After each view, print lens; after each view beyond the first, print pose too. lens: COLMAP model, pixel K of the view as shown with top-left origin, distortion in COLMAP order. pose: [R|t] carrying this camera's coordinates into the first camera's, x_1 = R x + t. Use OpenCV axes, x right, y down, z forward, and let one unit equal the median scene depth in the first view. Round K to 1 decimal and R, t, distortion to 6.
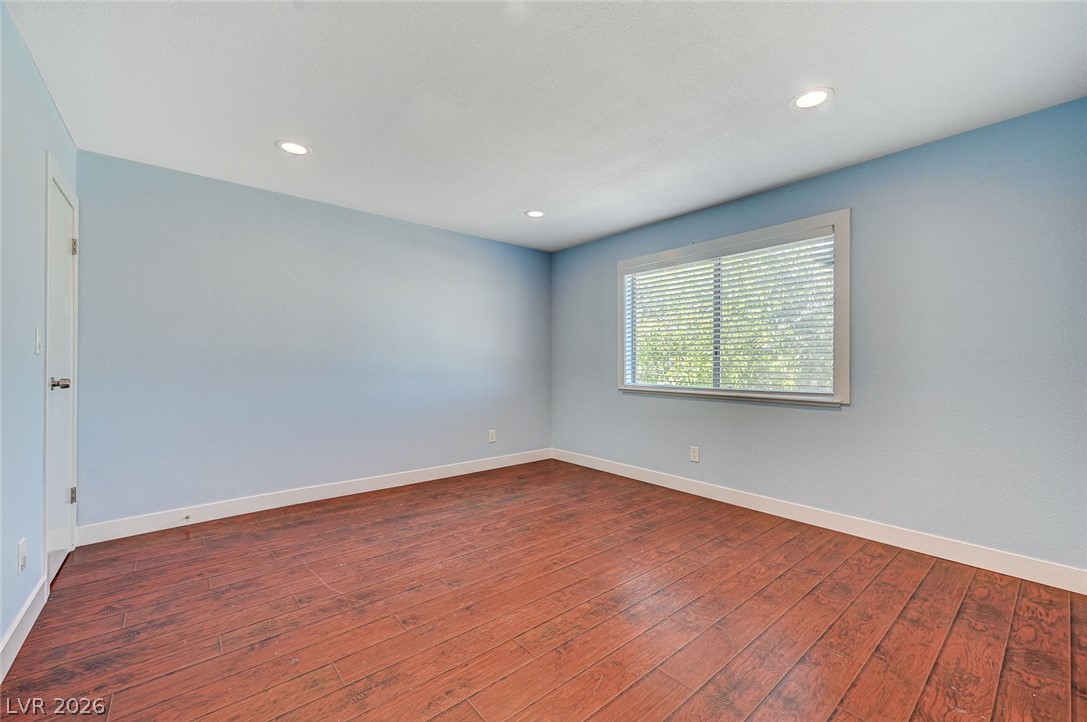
lens RADIAL K [[429.4, 0, 540.6], [0, 429.4, 361.5], [0, 0, 1]] dist [0.002939, -0.000300]
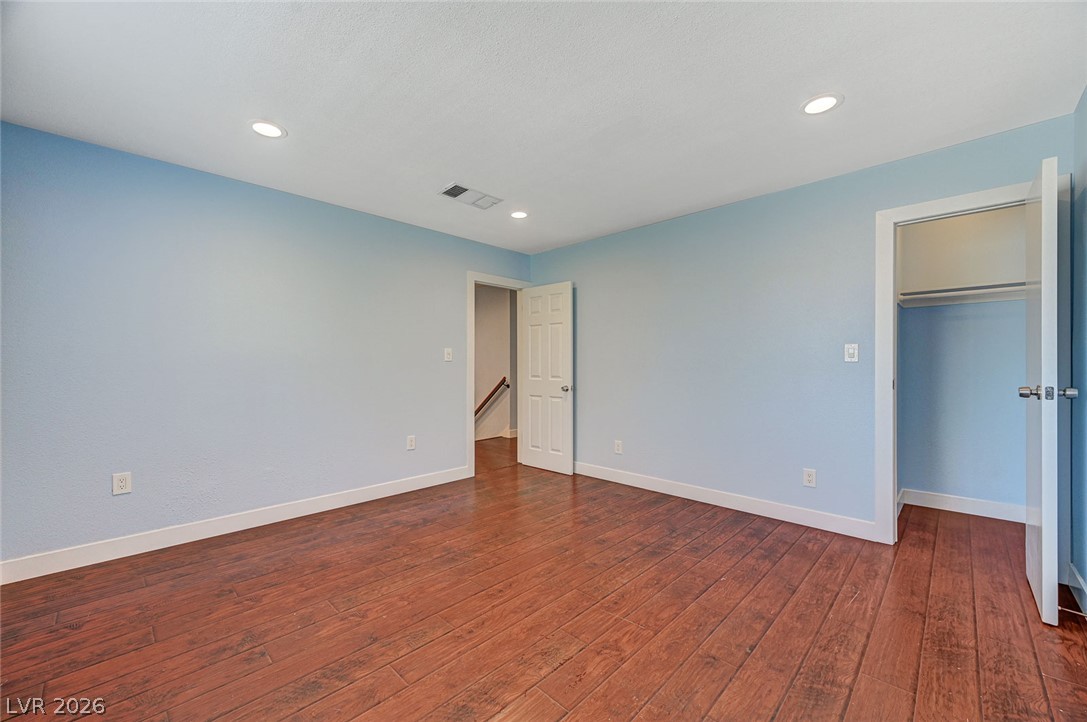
lens RADIAL K [[429.4, 0, 543.4], [0, 429.4, 359.9], [0, 0, 1]] dist [0.002939, -0.000300]
pose [[-0.994022, 0.000612, -0.109177, 0.041033], [0.002426, 0.999861, -0.016481, -0.000322], [0.109152, -0.016647, -0.993886, 1.877460]]
